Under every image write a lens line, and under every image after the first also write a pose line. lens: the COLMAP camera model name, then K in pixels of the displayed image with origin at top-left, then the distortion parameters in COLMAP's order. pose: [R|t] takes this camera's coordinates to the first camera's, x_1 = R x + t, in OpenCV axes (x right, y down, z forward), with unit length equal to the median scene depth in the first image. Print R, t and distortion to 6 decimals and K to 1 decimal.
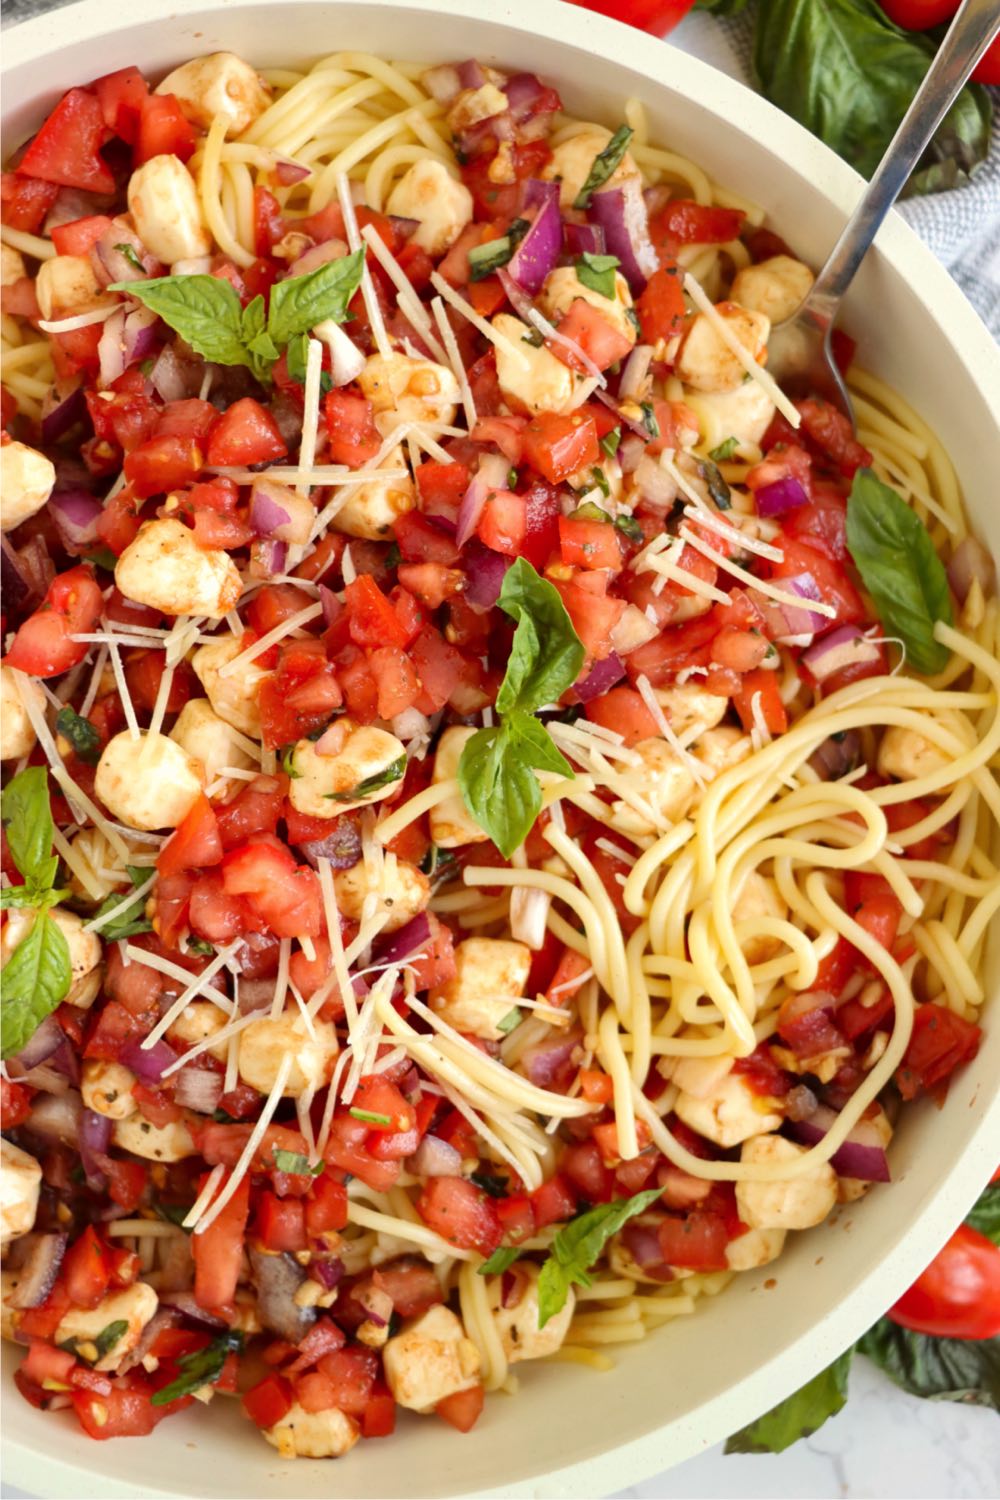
lens RADIAL K [[2283.3, 0, 499.3], [0, 2283.3, 748.9], [0, 0, 1]] dist [0.041563, 0.000000]
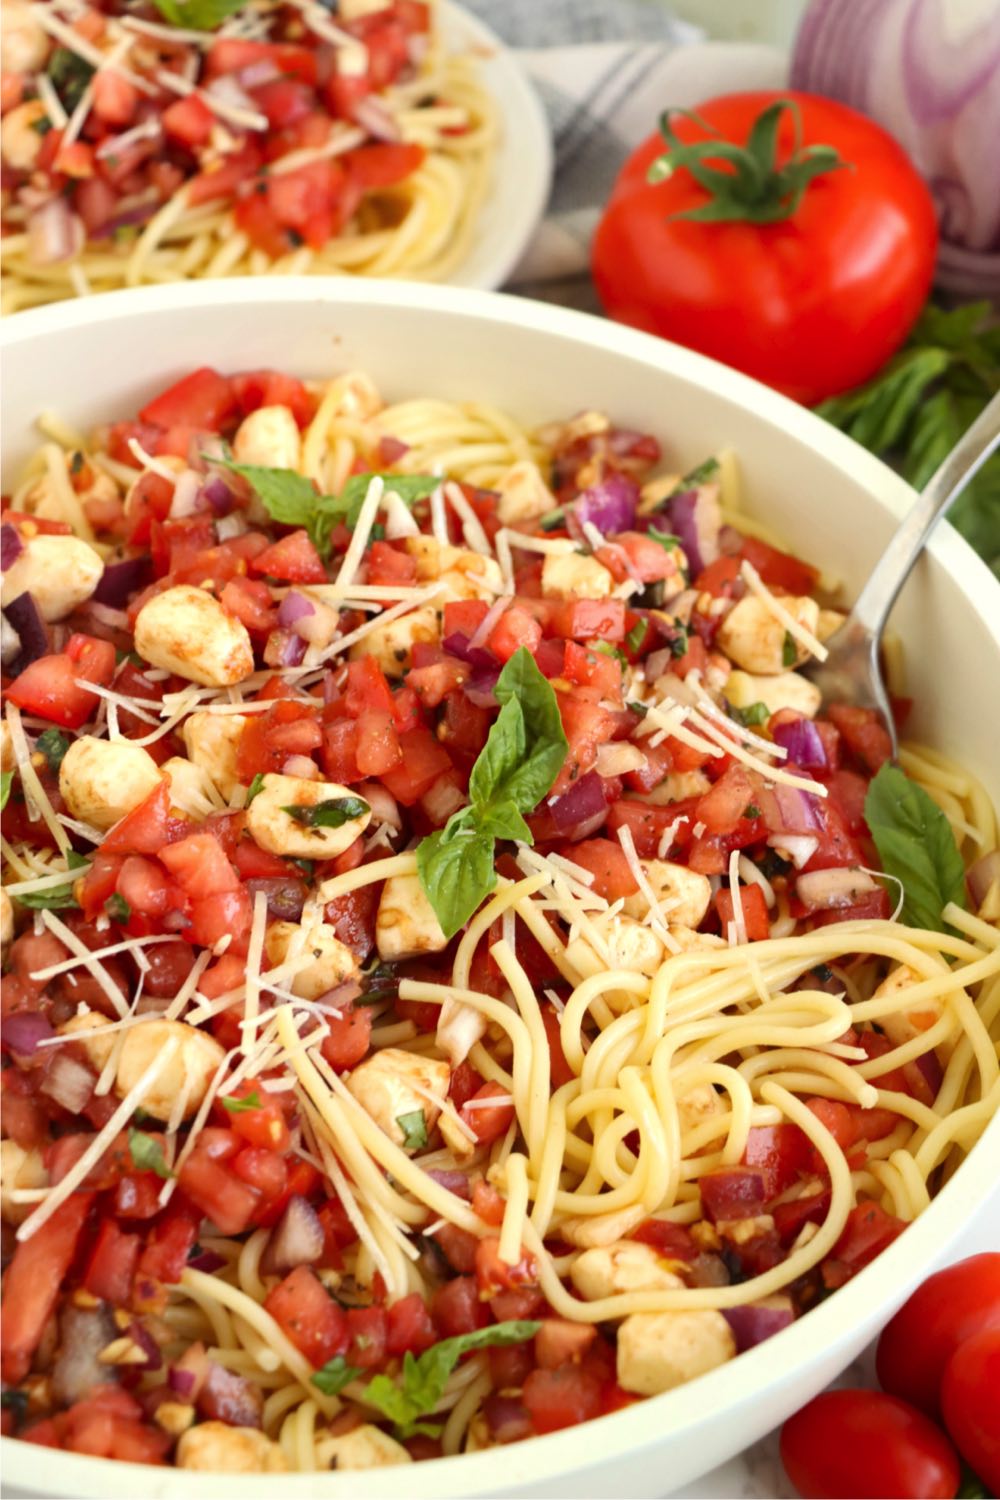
lens RADIAL K [[4675.8, 0, 496.7], [0, 4675.8, 740.5], [0, 0, 1]] dist [0.422677, 0.000000]
pose [[0.976642, 0.152618, -0.151254, 0.302949], [-0.214648, 0.725130, -0.654303, 1.247770], [0.009820, 0.671487, 0.740952, -0.502586]]
